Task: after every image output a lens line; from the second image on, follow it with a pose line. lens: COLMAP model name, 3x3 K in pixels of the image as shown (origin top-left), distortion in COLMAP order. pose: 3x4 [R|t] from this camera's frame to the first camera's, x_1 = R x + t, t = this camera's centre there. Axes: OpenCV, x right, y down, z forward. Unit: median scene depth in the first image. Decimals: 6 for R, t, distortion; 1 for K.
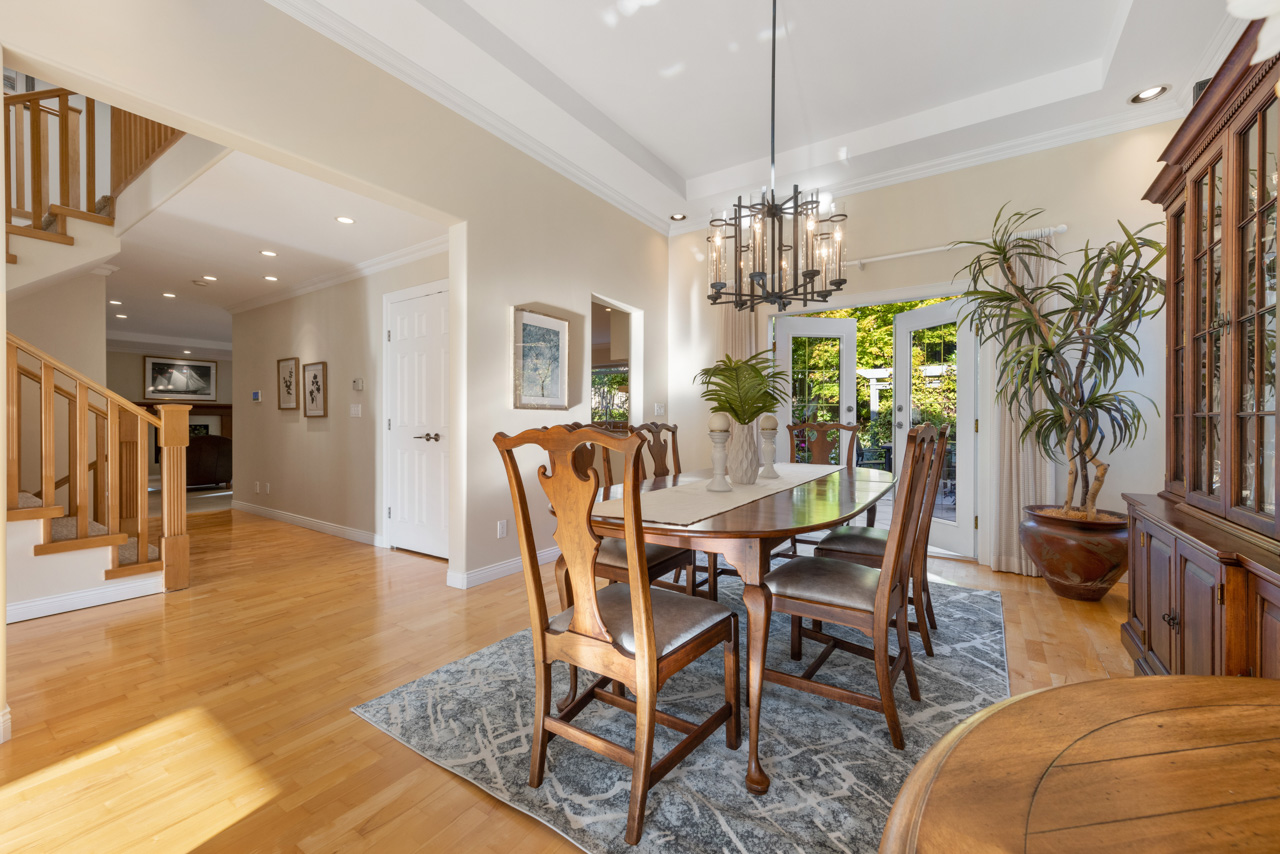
lens RADIAL K [[498.6, 0, 643.3], [0, 498.6, 422.5], [0, 0, 1]] dist [0.000637, 0.000034]
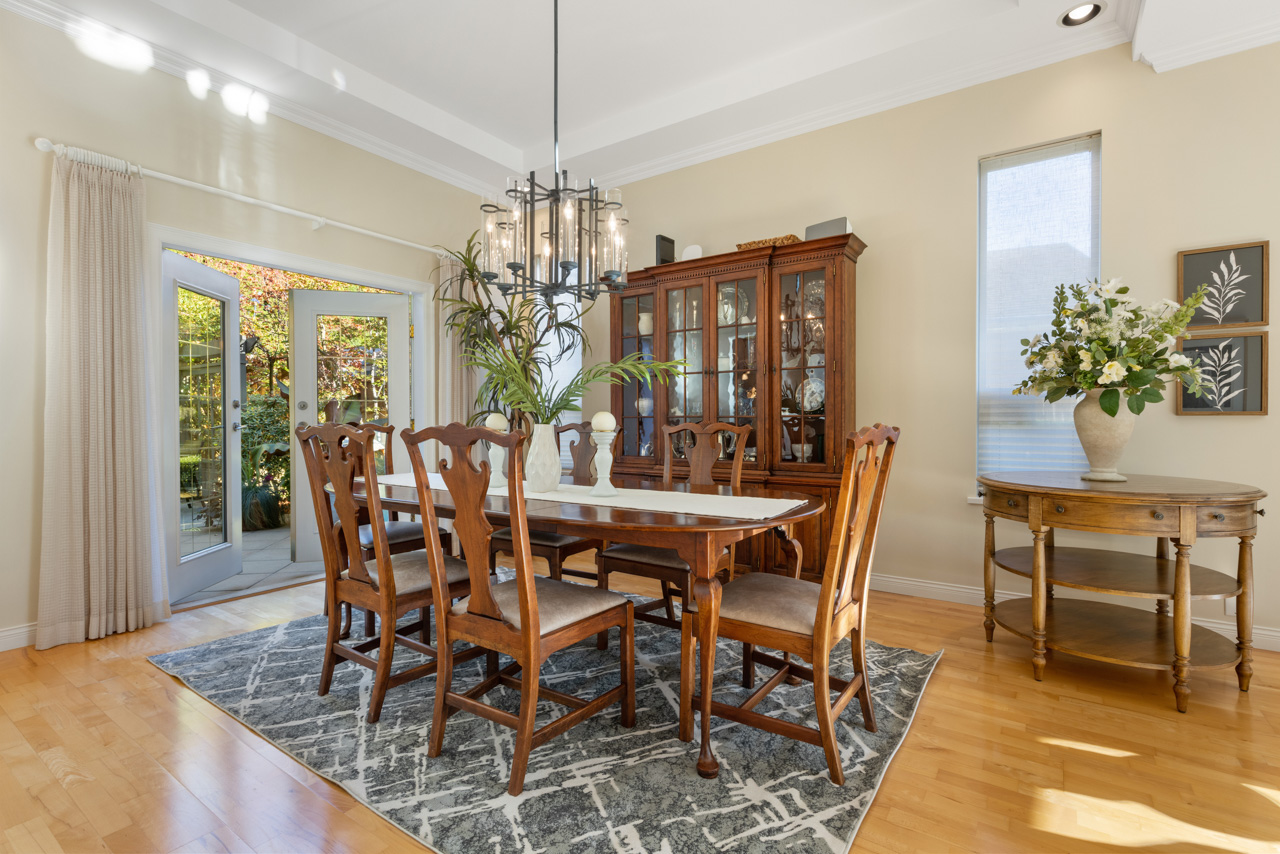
lens RADIAL K [[611.0, 0, 641.2], [0, 611.0, 425.5], [0, 0, 1]] dist [-0.001440, -0.000034]
pose [[0.015931, -0.010266, 0.999820, -1.253985], [0.004124, 0.999939, 0.010201, 0.006825], [-0.999865, 0.003961, 0.015973, 1.207423]]
